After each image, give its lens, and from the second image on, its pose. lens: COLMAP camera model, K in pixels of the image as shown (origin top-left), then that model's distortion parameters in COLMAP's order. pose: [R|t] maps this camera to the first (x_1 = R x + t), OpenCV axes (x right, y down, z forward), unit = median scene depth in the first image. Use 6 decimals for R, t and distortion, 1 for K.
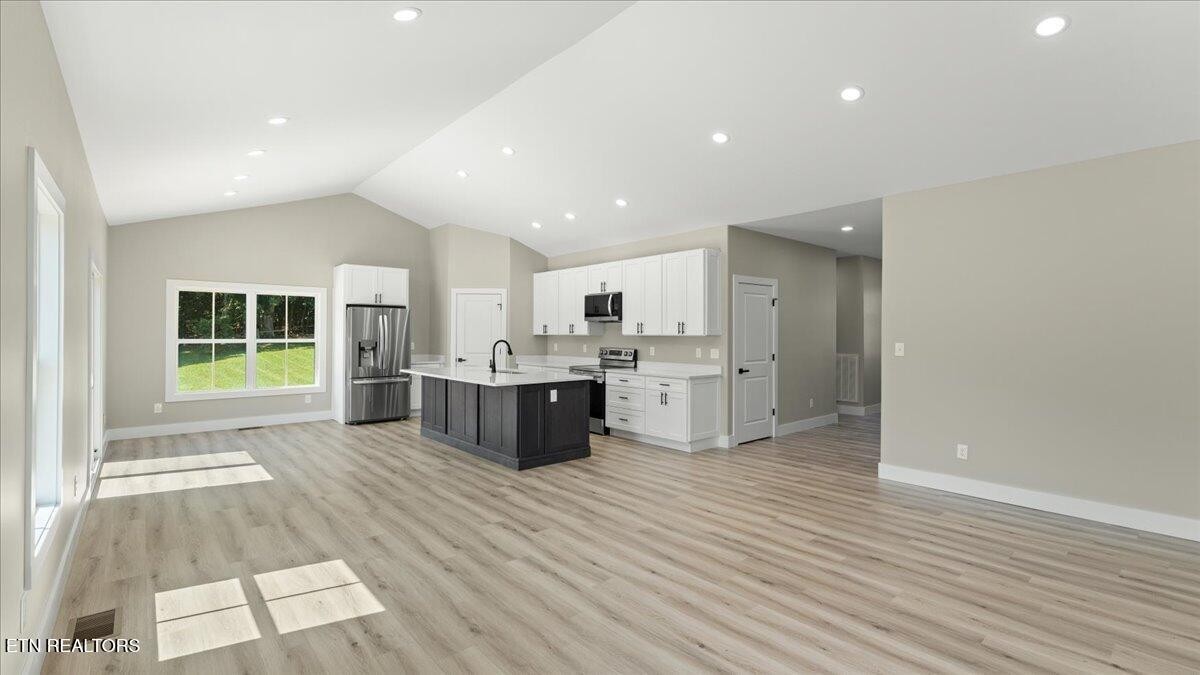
lens RADIAL K [[530.8, 0, 606.7], [0, 530.8, 337.6], [0, 0, 1]] dist [0.000670, 0.000454]
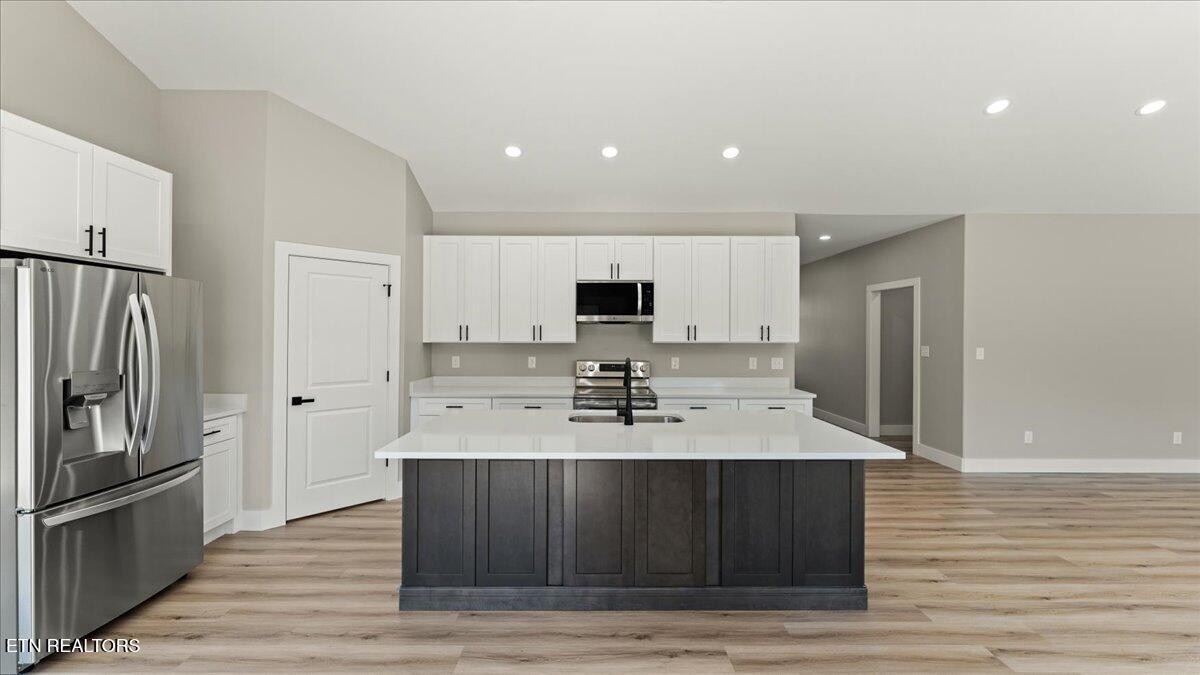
lens RADIAL K [[484.8, 0, 593.0], [0, 484.8, 333.5], [0, 0, 1]] dist [-0.002477, 0.000622]
pose [[0.656221, -0.002660, 0.754564, -0.544427], [0.006768, 0.999974, -0.002361, -0.016765], [-0.754538, 0.006657, 0.656222, 0.689185]]
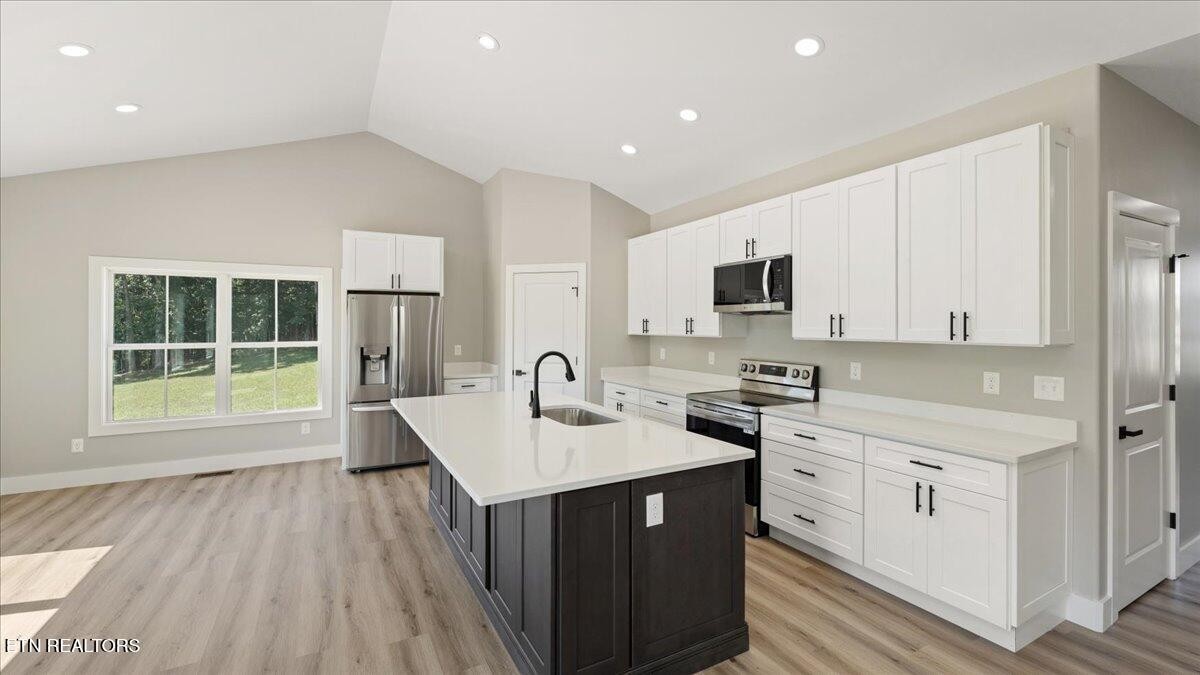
lens RADIAL K [[502.9, 0, 602.9], [0, 502.9, 326.7], [0, 0, 1]] dist [-0.000632, -0.000157]
pose [[0.976586, -0.002824, -0.215110, -0.047900], [0.001638, 0.999982, -0.005695, -0.015117], [0.215122, 0.005209, 0.976573, 0.524812]]
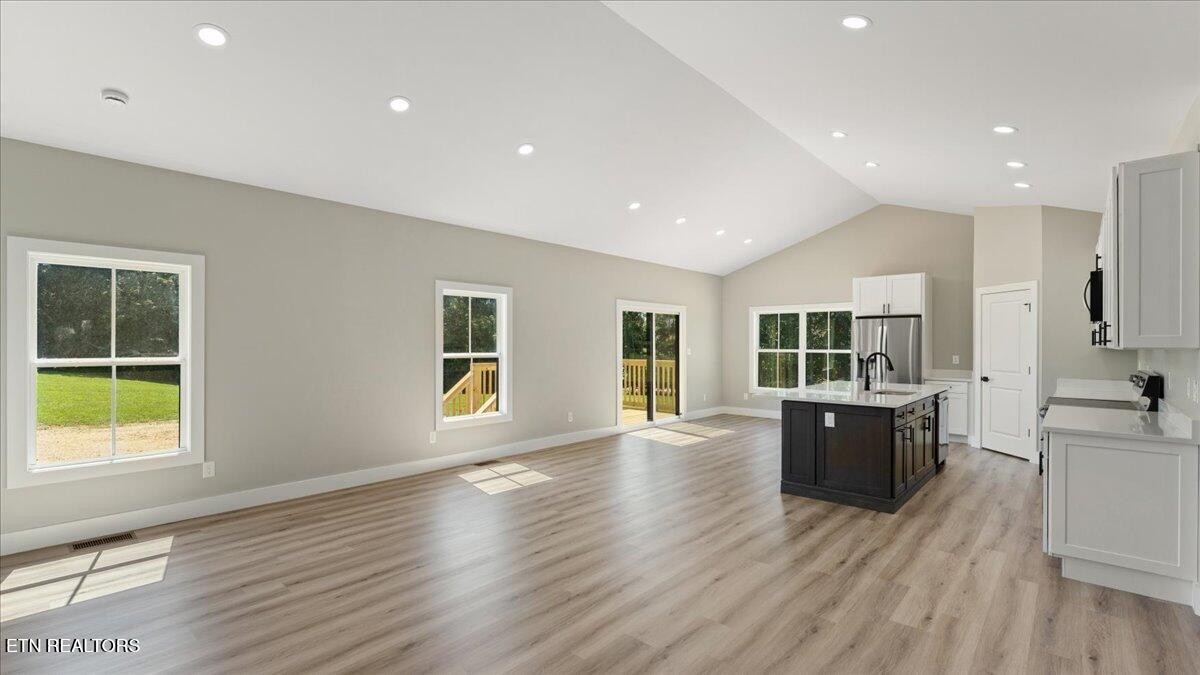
lens RADIAL K [[530.8, 0, 605.4], [0, 530.8, 343.9], [0, 0, 1]] dist [0.000670, 0.000454]
pose [[0.123973, -0.002498, -0.992282, 0.553452], [-0.011129, 0.999930, -0.003907, -0.000446], [0.992223, 0.011527, 0.123937, 0.449507]]
